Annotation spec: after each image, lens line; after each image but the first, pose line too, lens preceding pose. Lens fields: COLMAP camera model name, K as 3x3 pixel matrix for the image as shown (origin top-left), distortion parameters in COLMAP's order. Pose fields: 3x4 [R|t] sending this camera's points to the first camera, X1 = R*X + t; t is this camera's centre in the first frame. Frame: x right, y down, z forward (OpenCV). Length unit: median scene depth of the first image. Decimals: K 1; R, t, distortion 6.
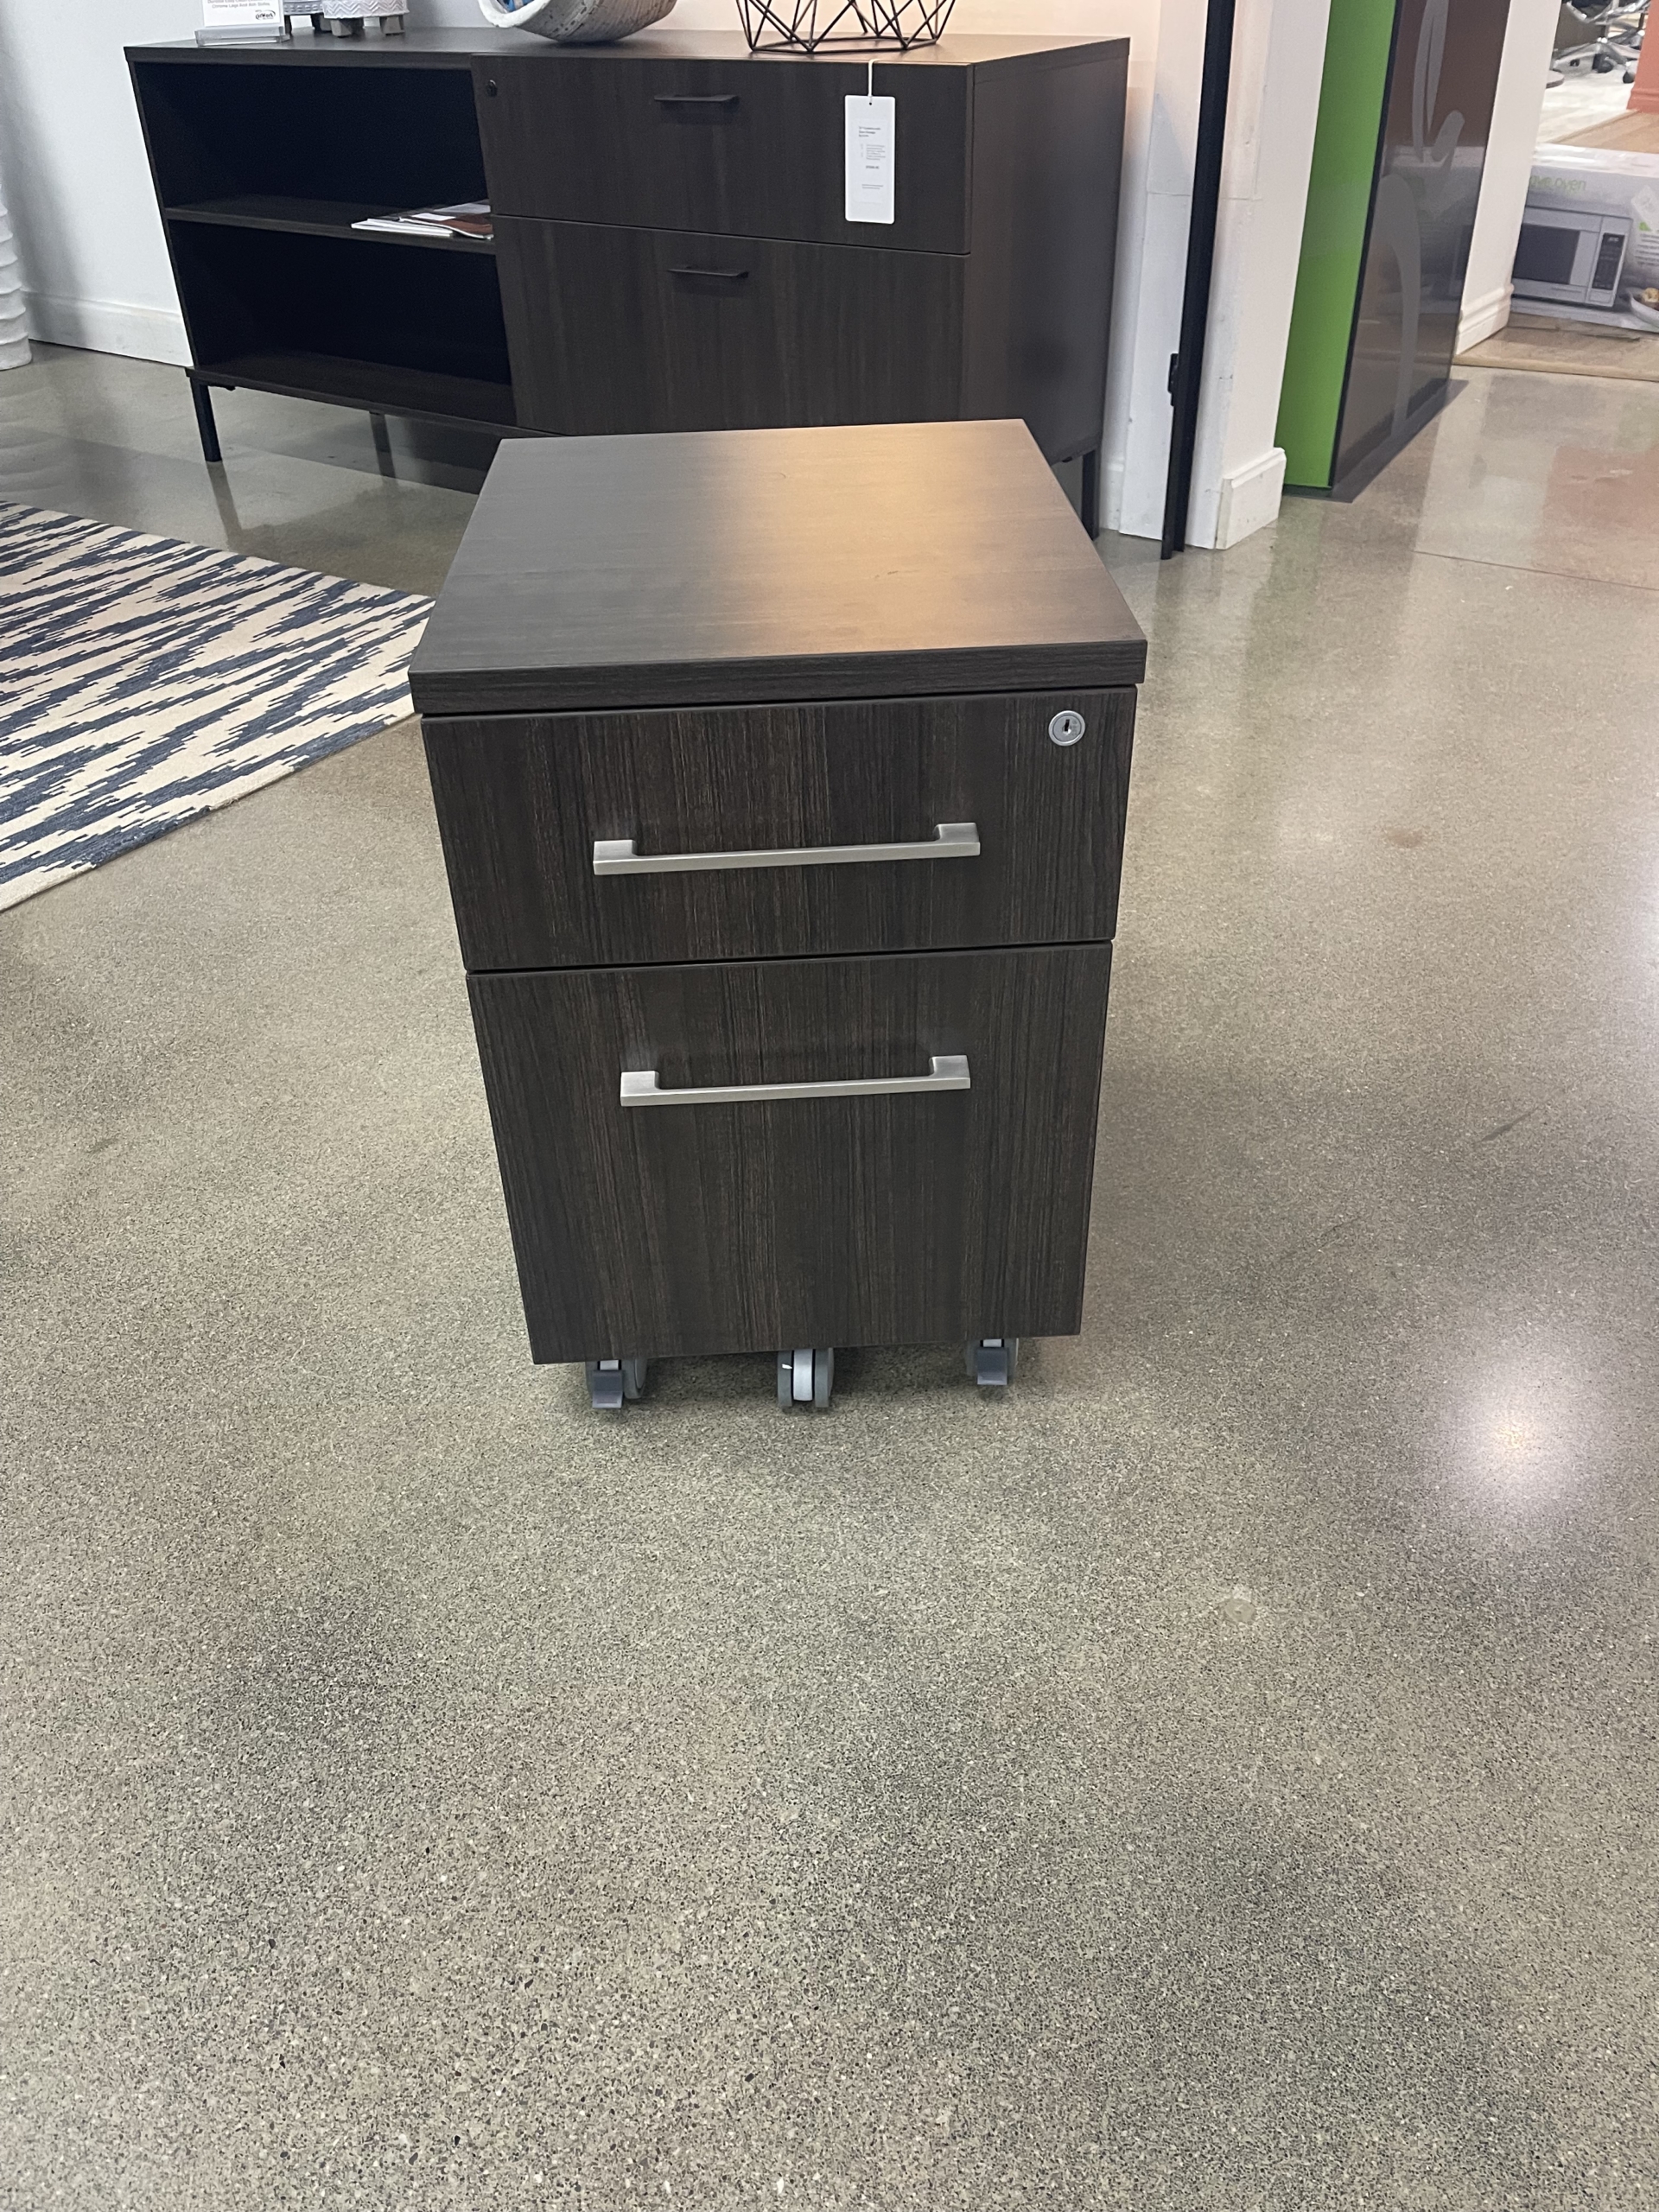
lens RADIAL K [[1654.0, 0, 831.3], [0, 1654.0, 1115.0], [0, 0, 1]] dist [0.071617, -0.102555]
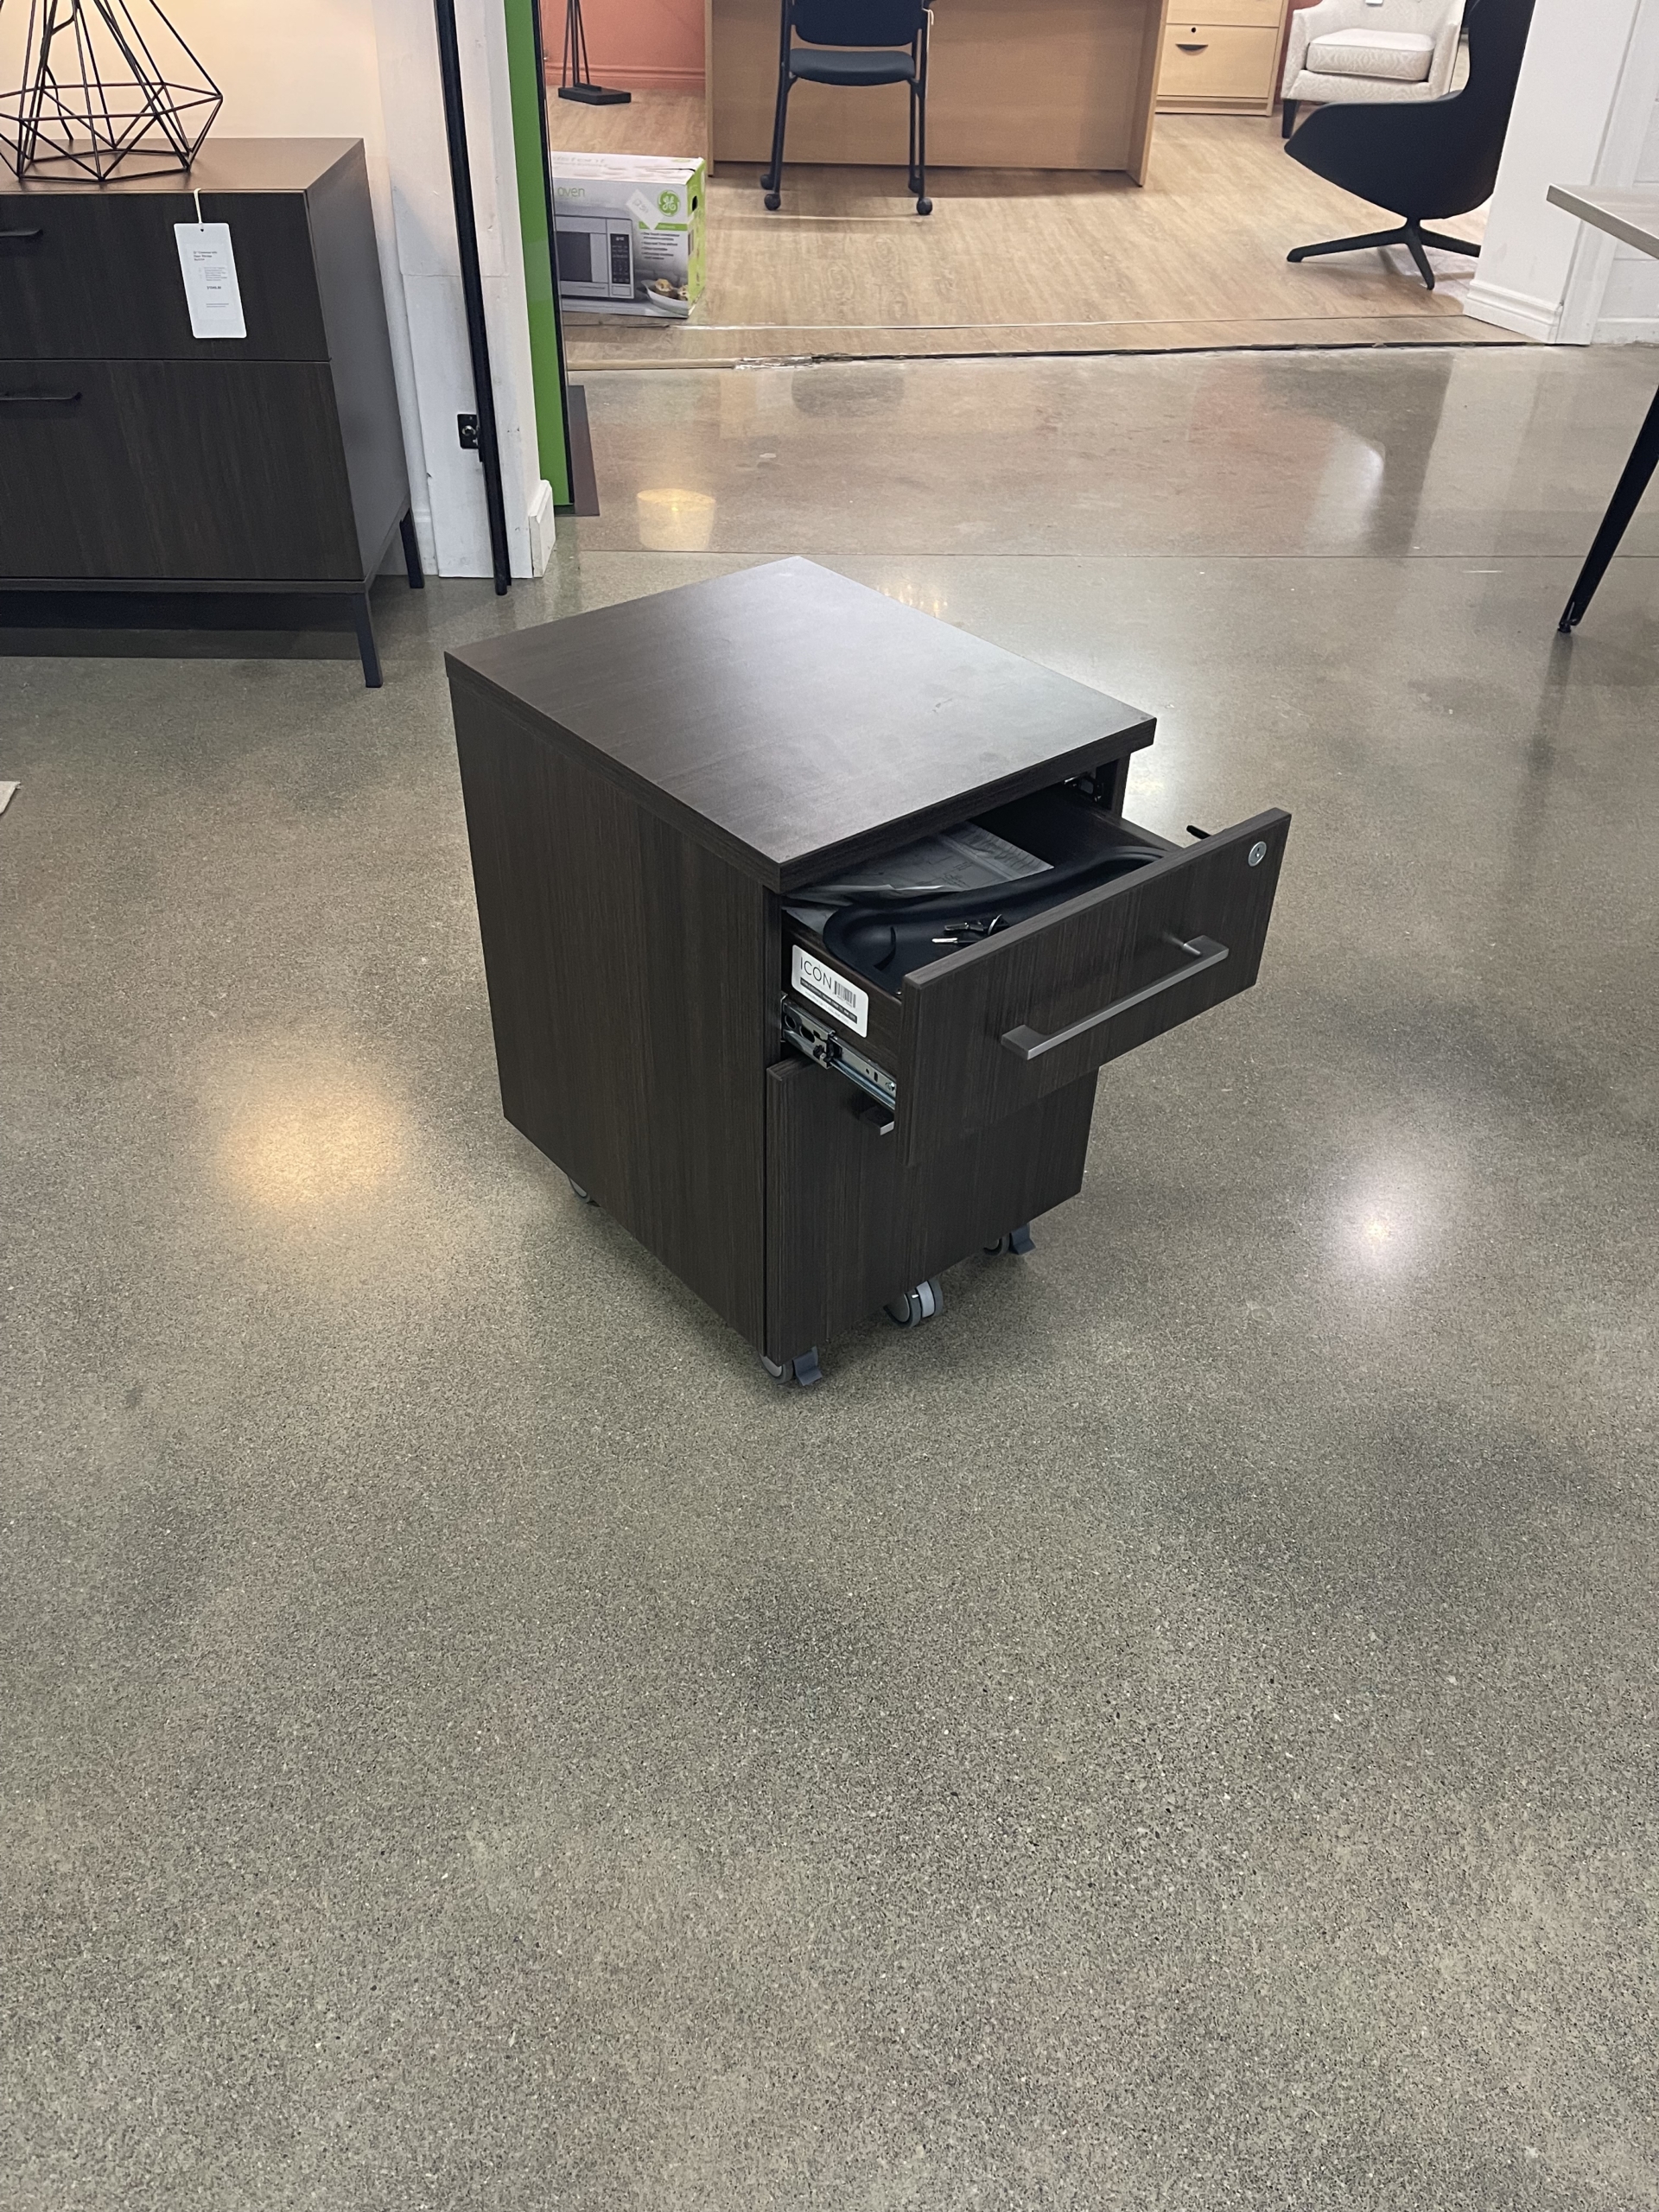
lens RADIAL K [[1654.0, 0, 838.4], [0, 1654.0, 1106.0], [0, 0, 1]] dist [0.071617, -0.102555]
pose [[0.803321, -0.328730, 0.496600, -0.782165], [0.316566, 0.941997, 0.111475, -0.180478], [-0.504441, 0.067656, 0.860791, -0.127885]]
